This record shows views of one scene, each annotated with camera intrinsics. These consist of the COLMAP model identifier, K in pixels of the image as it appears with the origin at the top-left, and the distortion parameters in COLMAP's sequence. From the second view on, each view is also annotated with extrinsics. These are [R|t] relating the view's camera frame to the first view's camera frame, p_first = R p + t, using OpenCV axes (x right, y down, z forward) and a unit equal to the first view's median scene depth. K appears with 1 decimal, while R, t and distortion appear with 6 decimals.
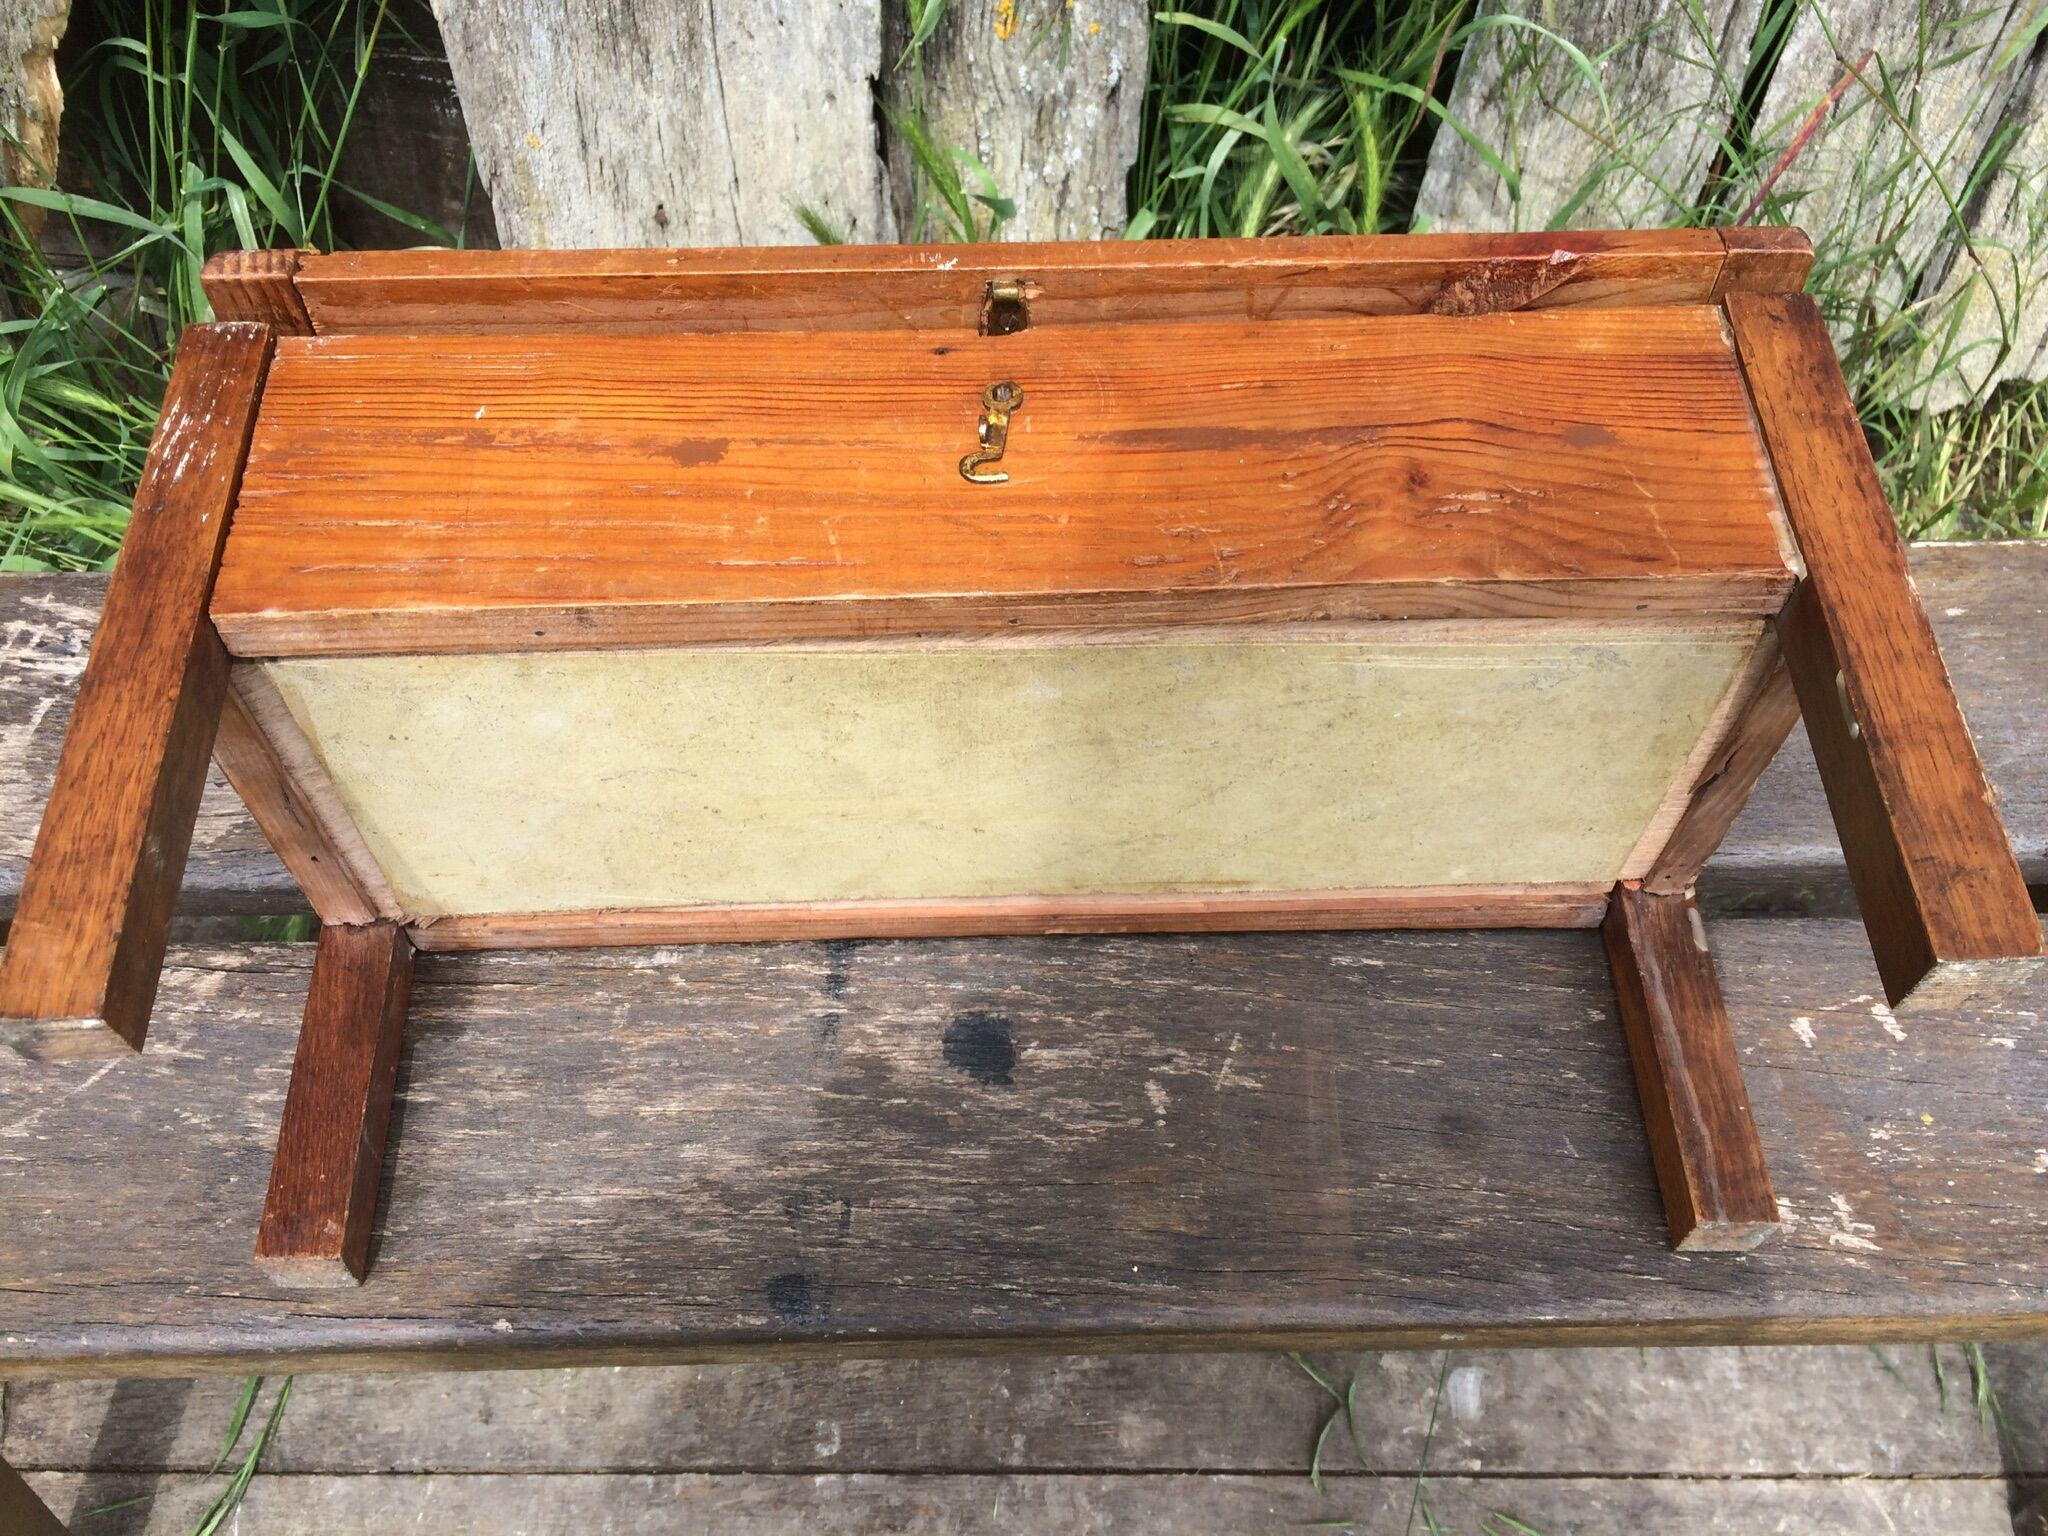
lens RADIAL K [[1815.8, 0, 978.1], [0, 1815.8, 786.1], [0, 0, 1]] dist [0.096503, -0.120244]
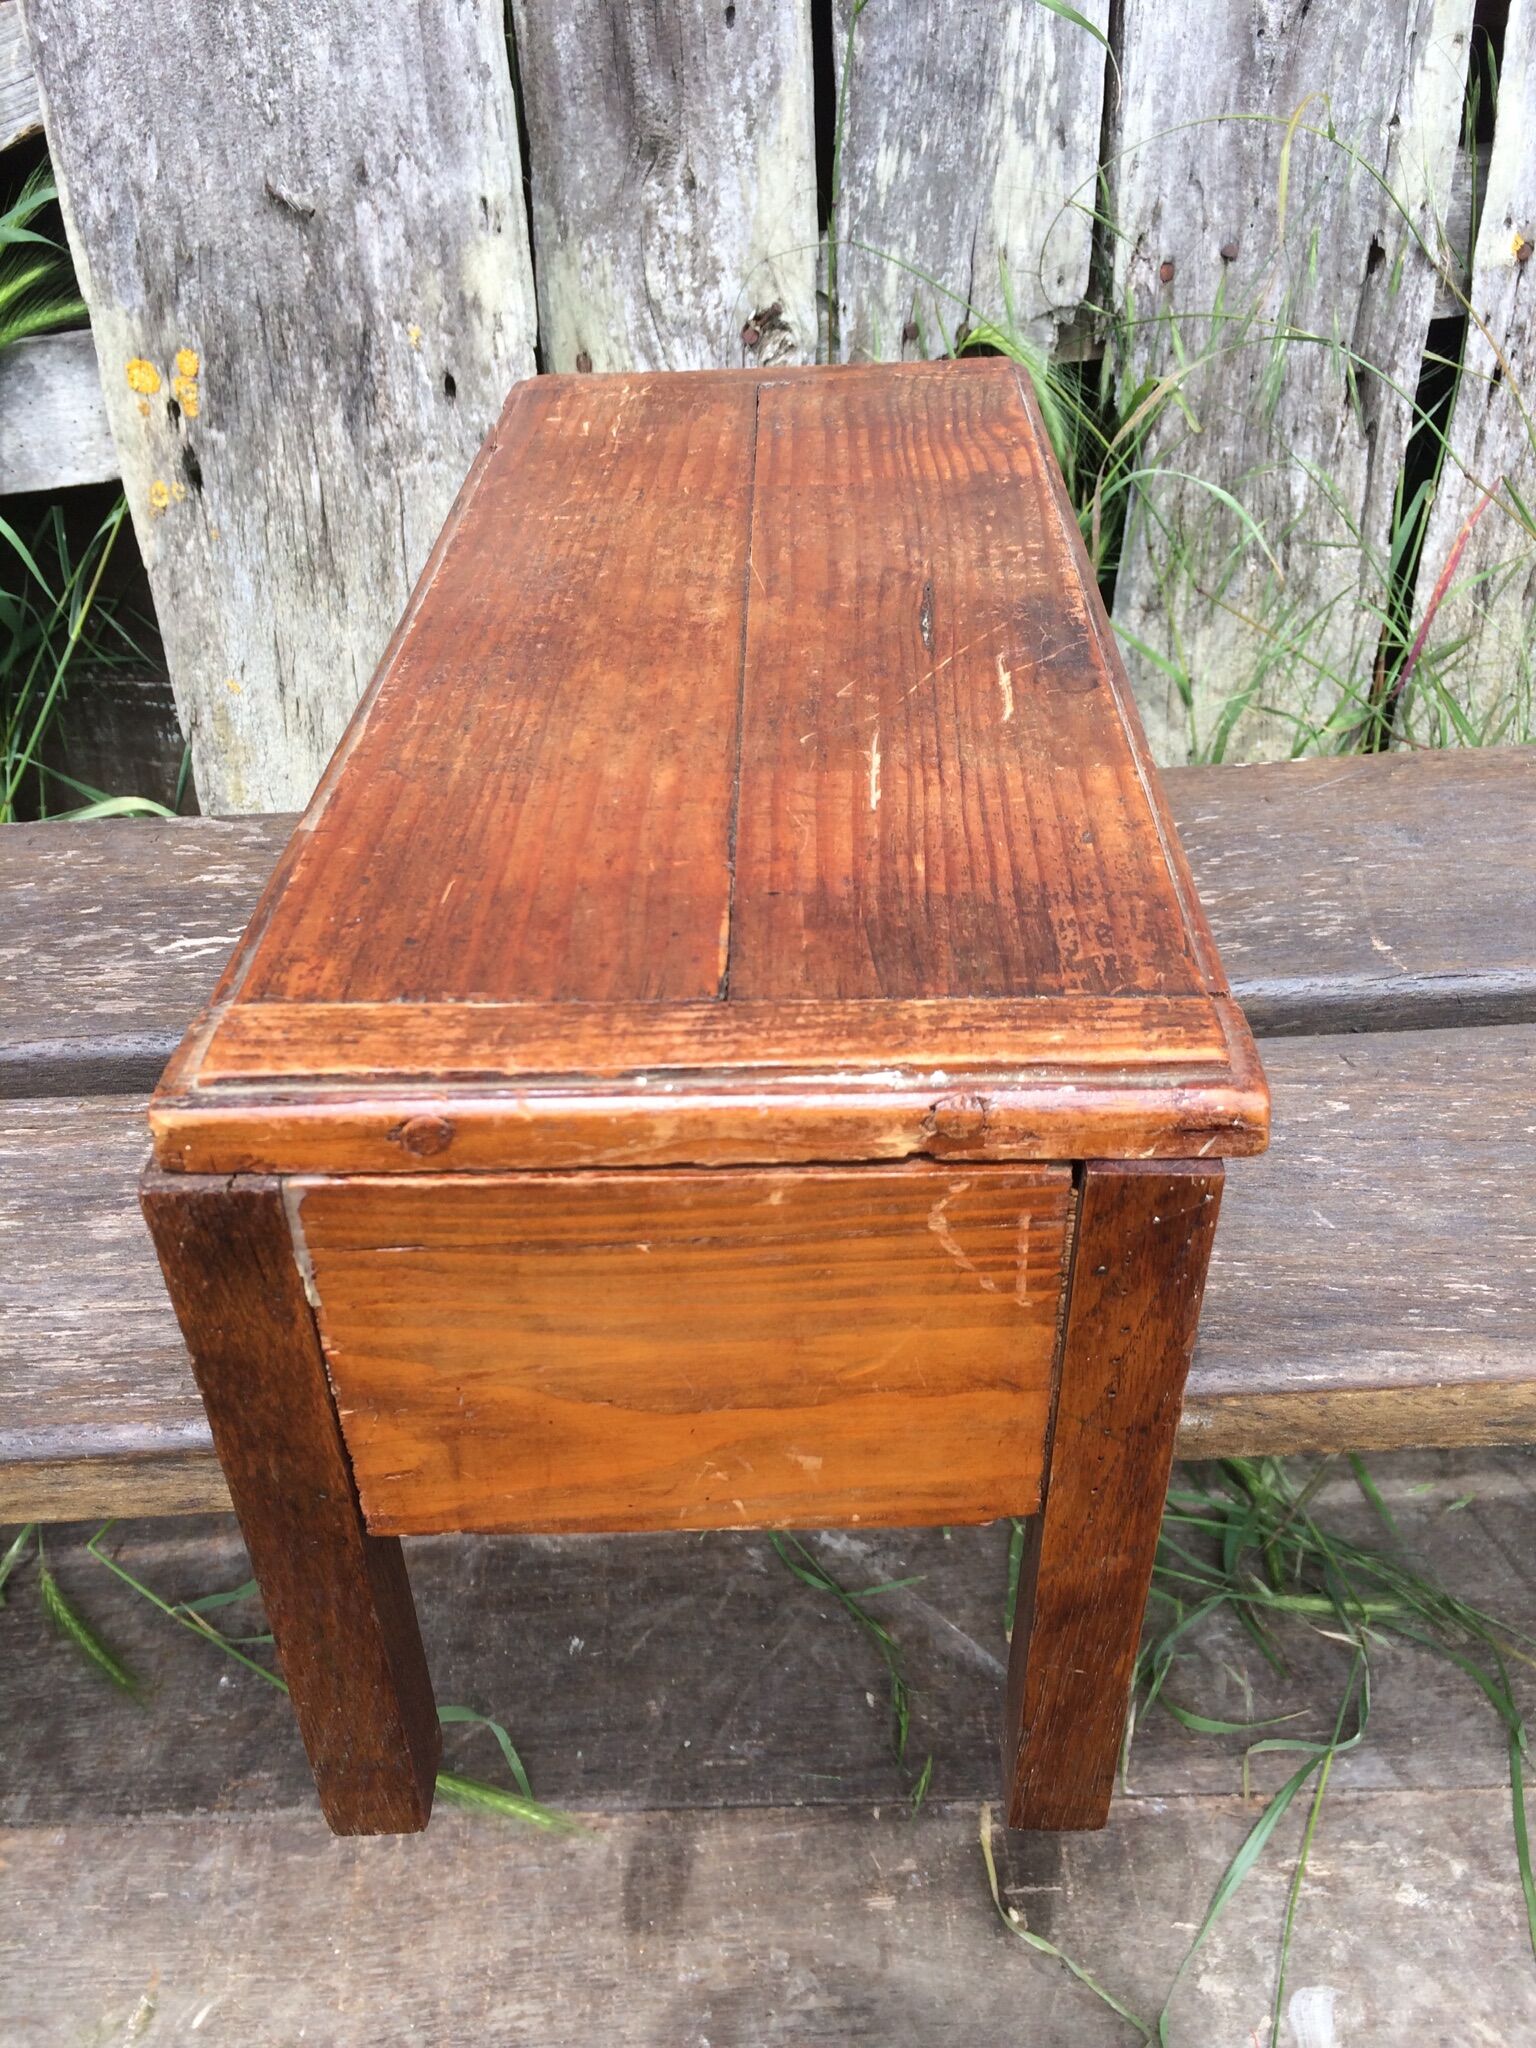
lens RADIAL K [[1815.8, 0, 725.1], [0, 1815.8, 988.9], [0, 0, 1]] dist [0.096503, -0.120244]
pose [[0.999560, -0.028252, -0.009073, 0.043280], [0.022409, 0.919135, -0.393305, 0.235856], [0.019451, 0.392929, 0.919363, 0.132774]]
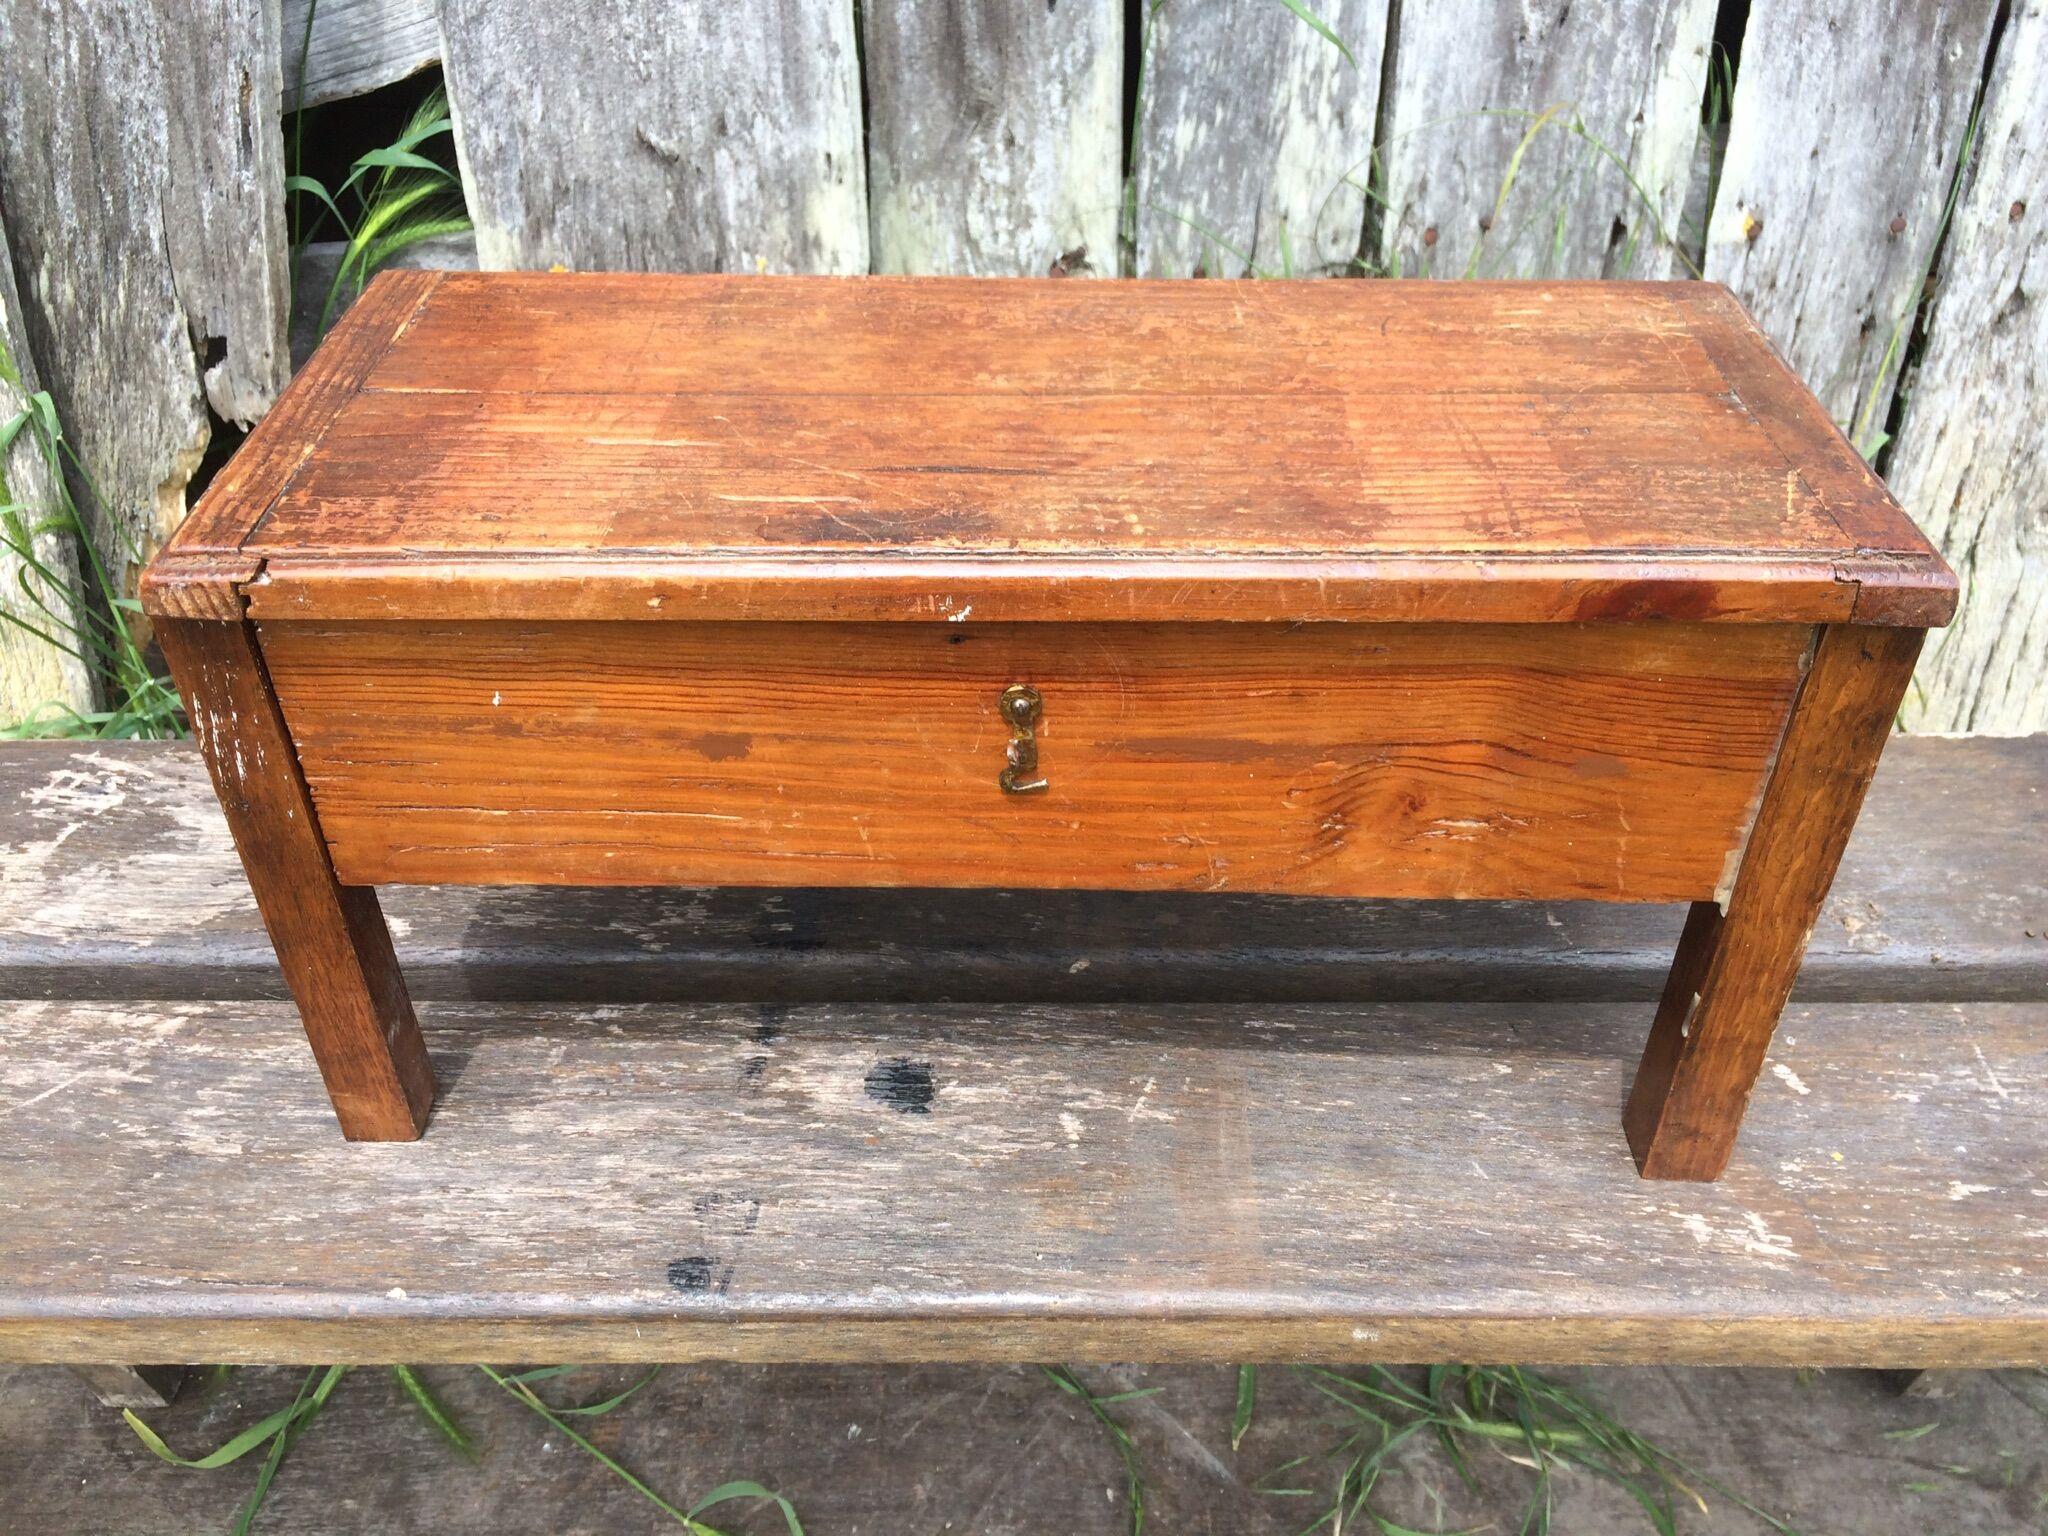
lens RADIAL K [[1815.8, 0, 960.0], [0, 1815.8, 743.6], [0, 0, 1]] dist [0.096503, -0.120244]
pose [[0.999372, 0.015842, -0.031696, 0.038503], [-0.026901, 0.921398, -0.387687, 0.217488], [0.023063, 0.388296, 0.921246, -0.011335]]
